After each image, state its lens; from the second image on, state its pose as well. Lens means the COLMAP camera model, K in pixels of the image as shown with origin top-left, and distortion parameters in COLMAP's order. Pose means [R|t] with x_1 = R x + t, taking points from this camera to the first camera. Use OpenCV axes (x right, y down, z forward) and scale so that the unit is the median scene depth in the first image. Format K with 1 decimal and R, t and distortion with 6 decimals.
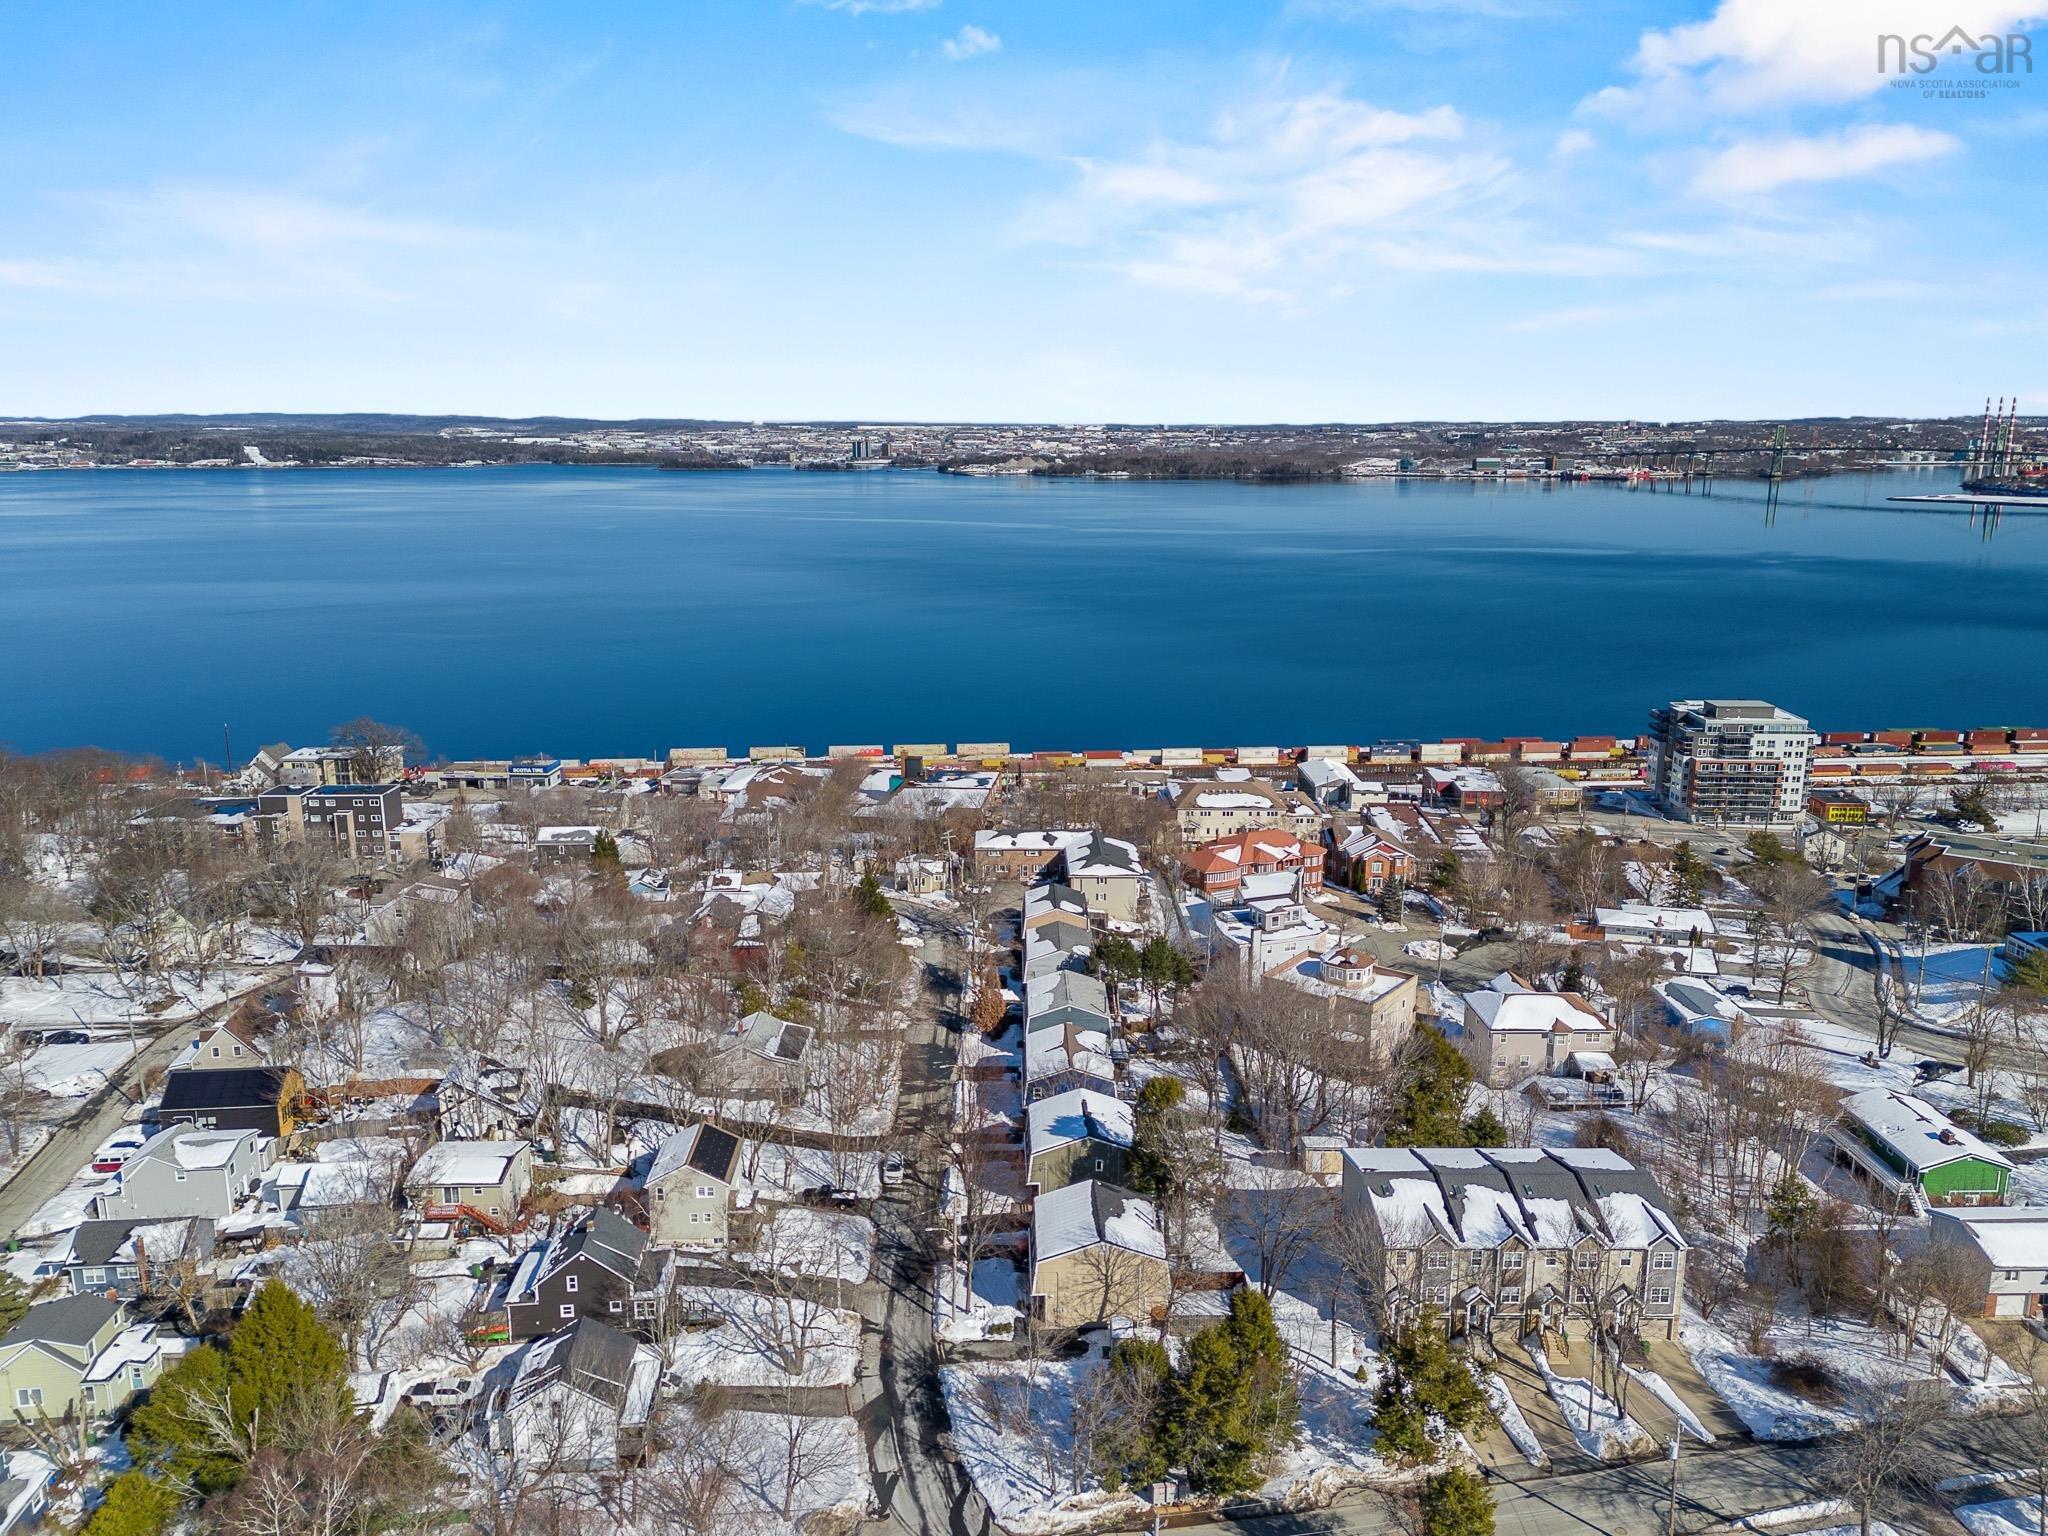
lens RADIAL K [[1497.8, 0, 1024.0], [0, 1497.8, 768.0], [0, 0, 1]] dist [0.065919, -0.070116]
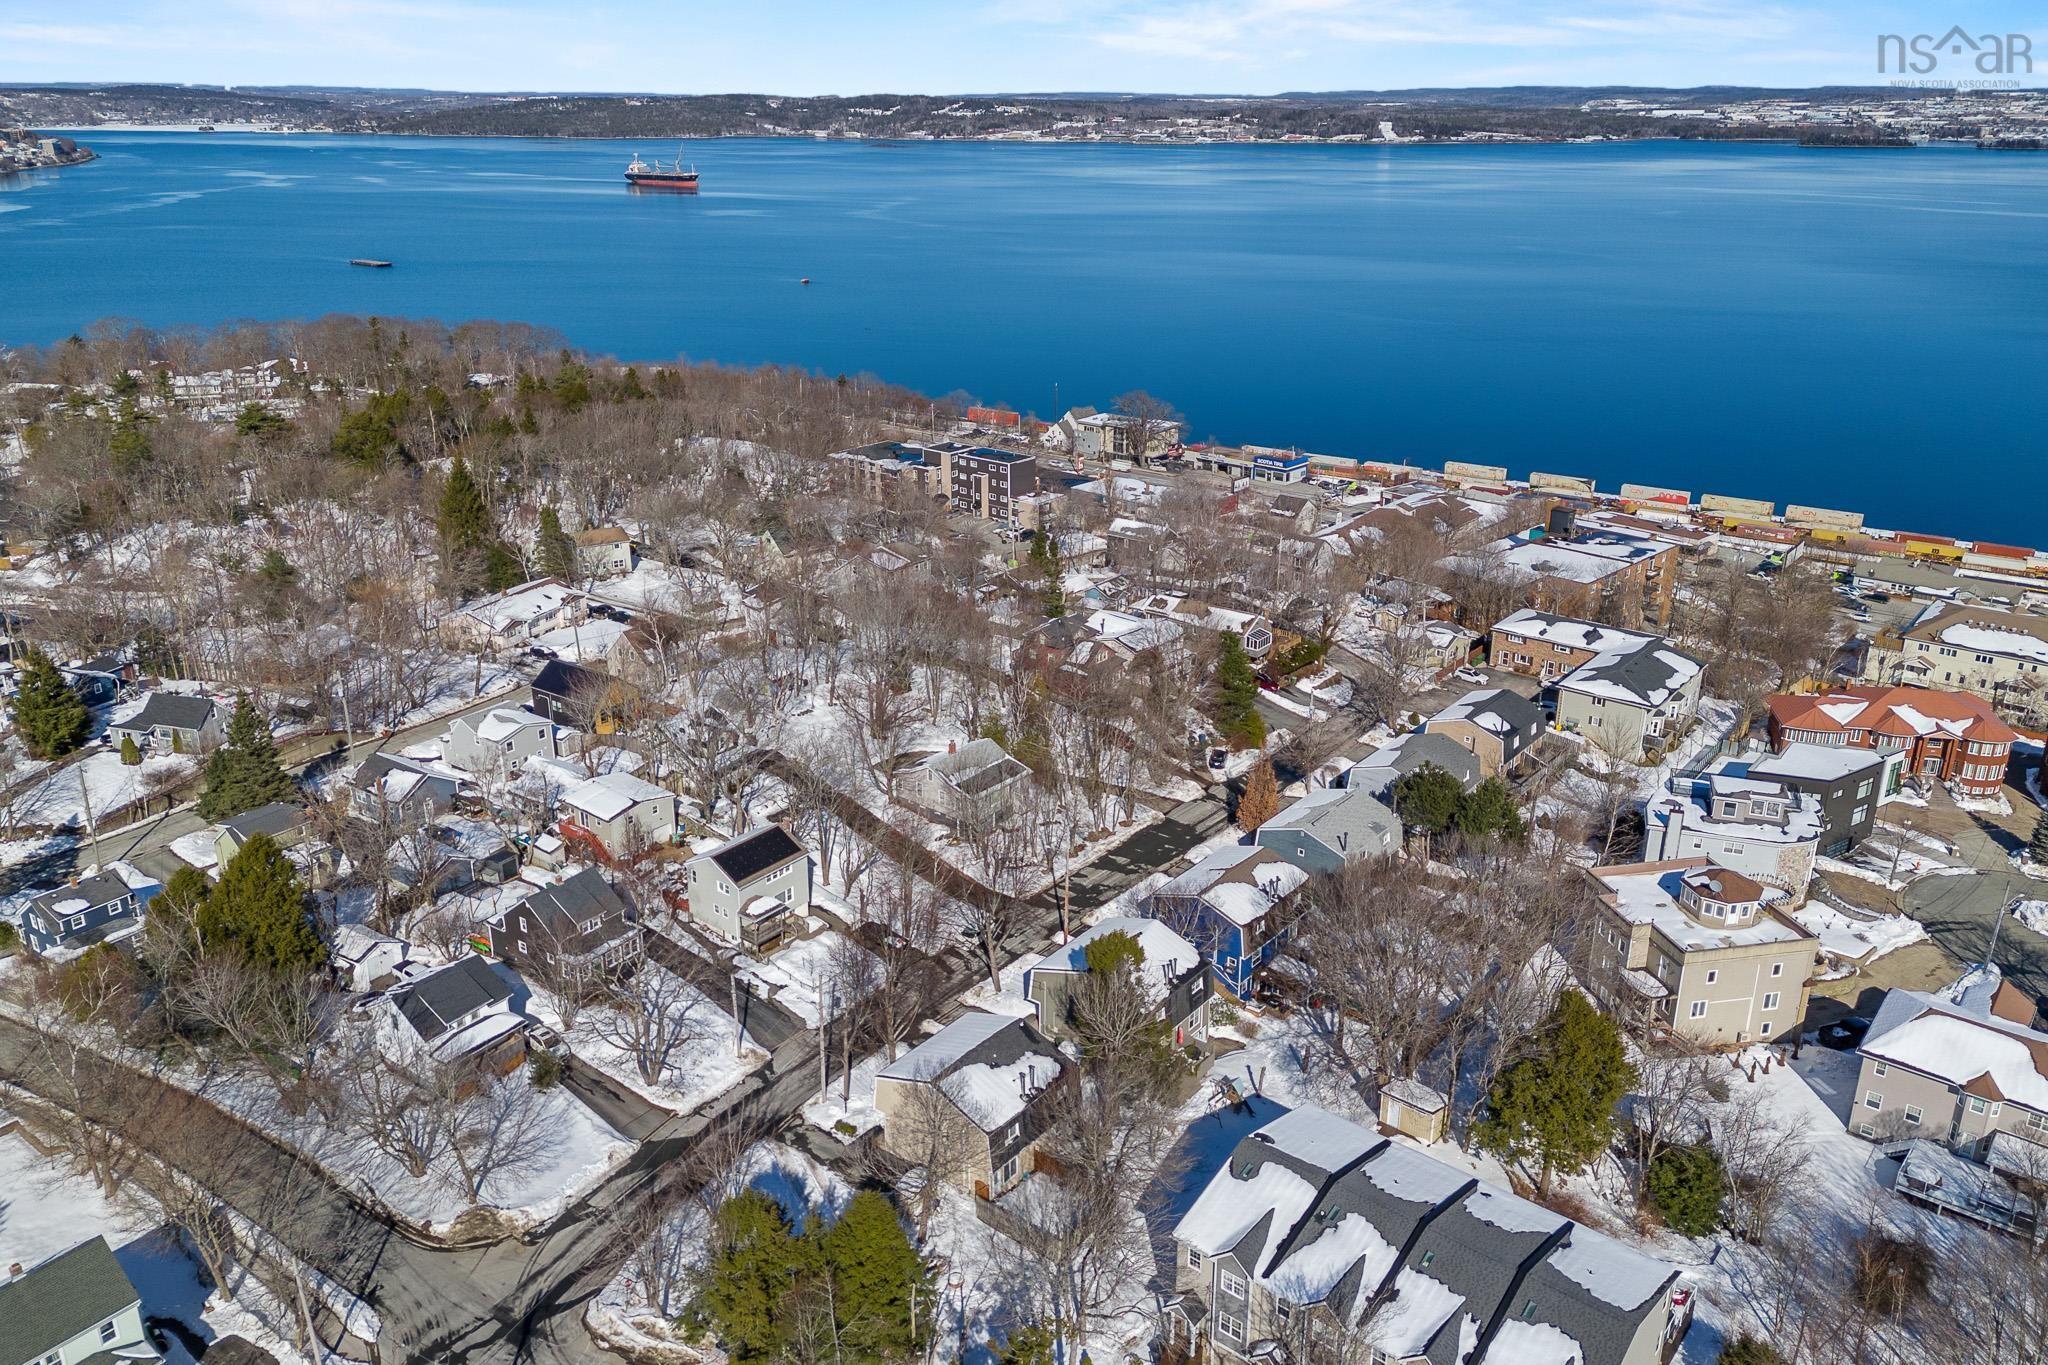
lens RADIAL K [[1508.1, 0, 1026.1], [0, 1508.1, 649.9], [0, 0, 1]] dist [0.075388, -0.068694]
pose [[0.766868, 0.217509, -0.603824, 0.156475], [-0.141419, 0.974964, 0.171596, -0.023393], [0.626030, -0.046199, 0.778429, 0.102570]]
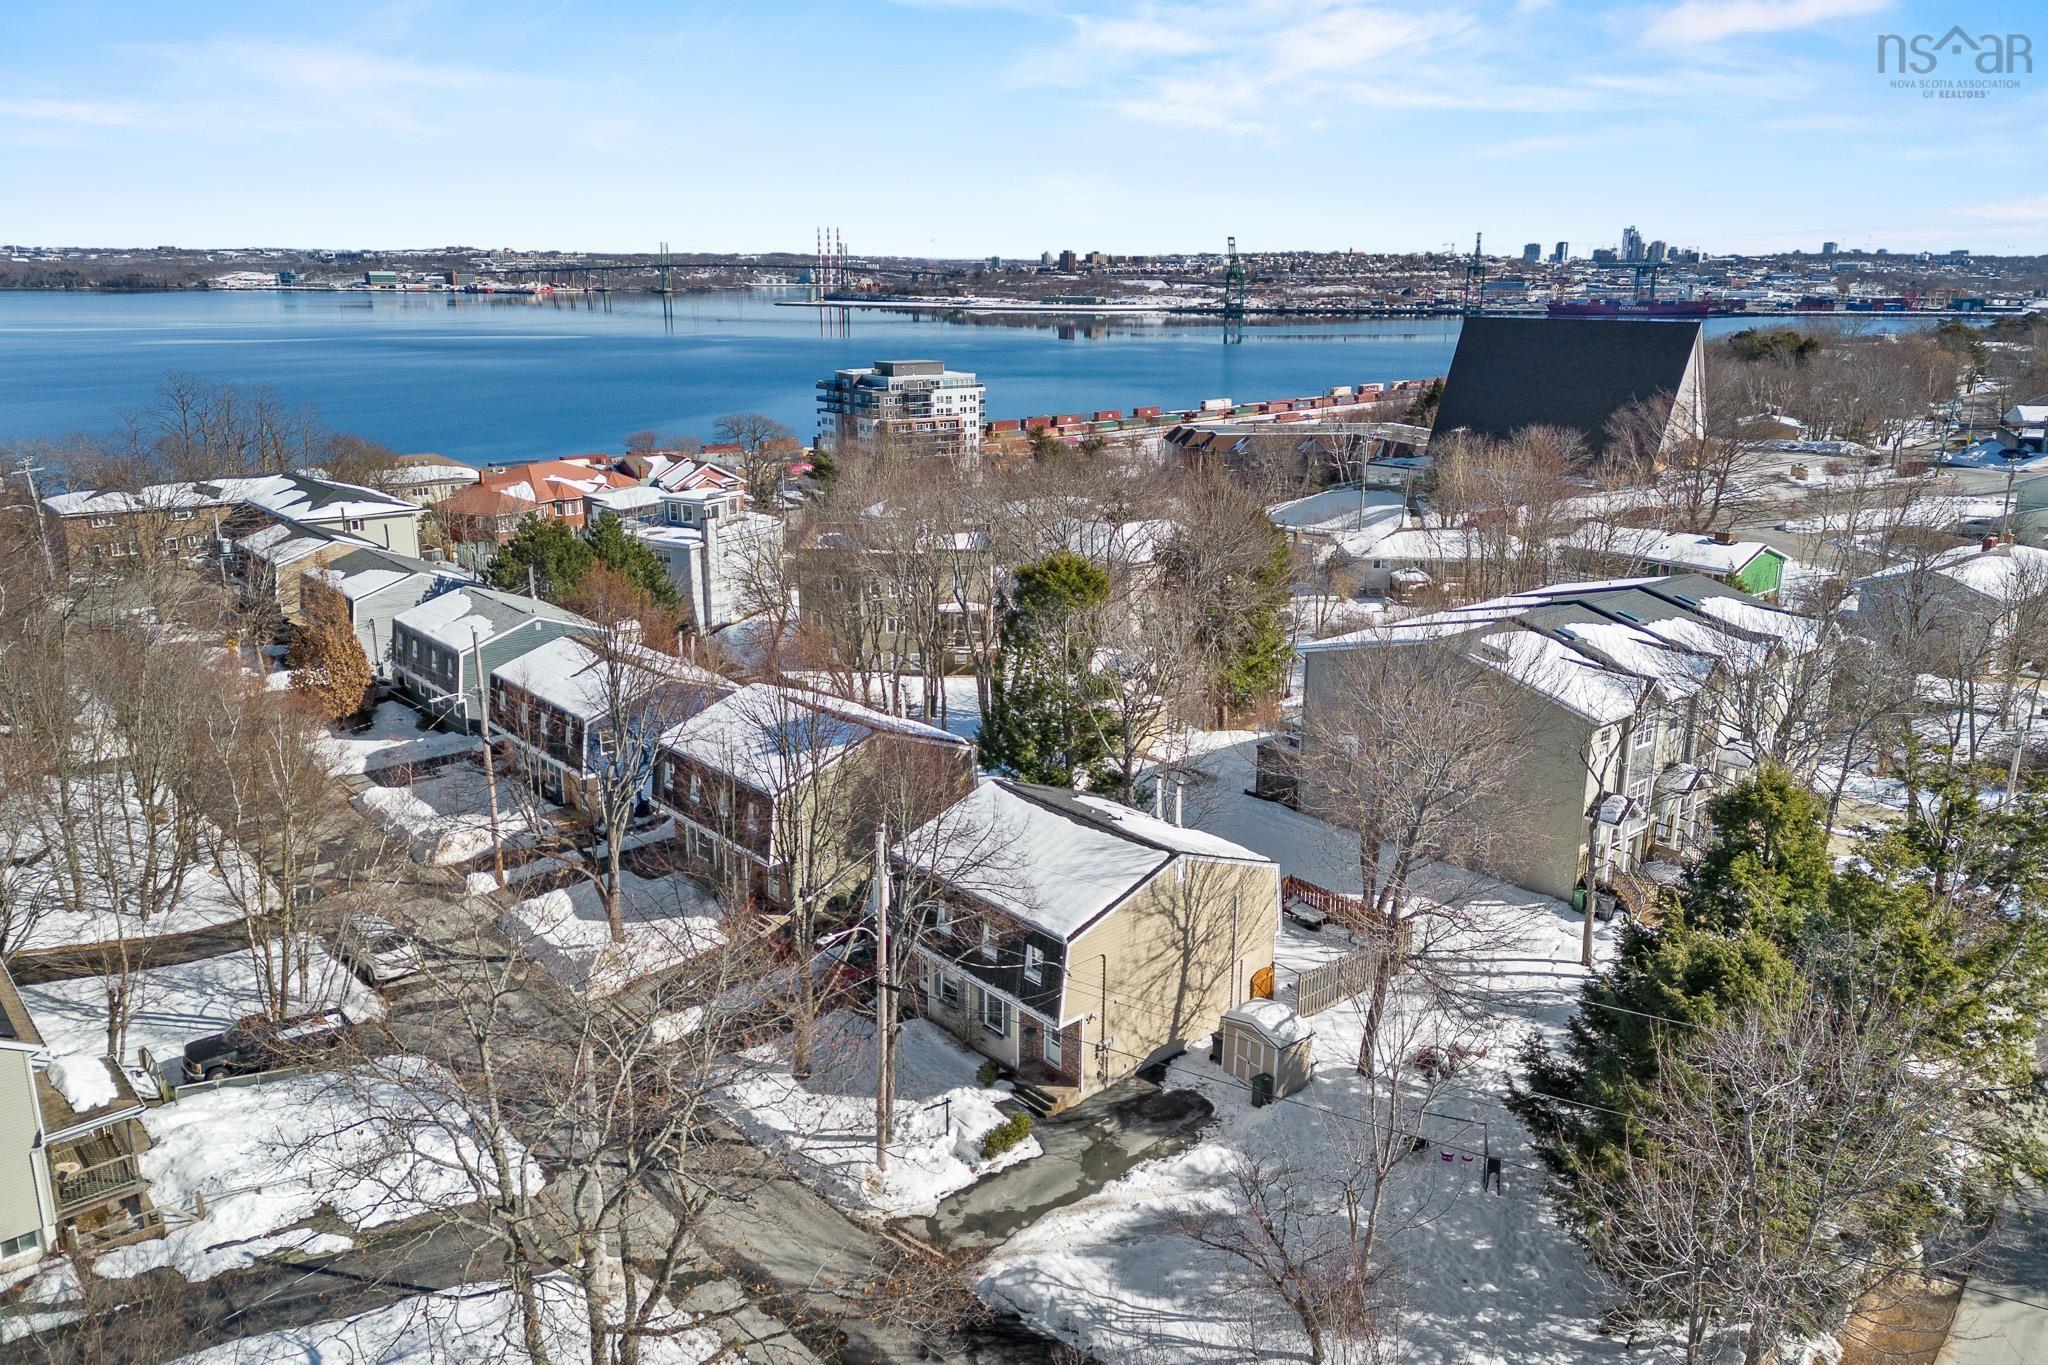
lens RADIAL K [[1492.3, 0, 1027.8], [0, 1492.3, 671.9], [0, 0, 1]] dist [0.105386, -0.105799]
pose [[0.767628, -0.163470, 0.619697, -0.065800], [0.136951, 0.986429, 0.090566, 0.060658], [-0.626092, 0.015347, 0.779598, 0.192298]]
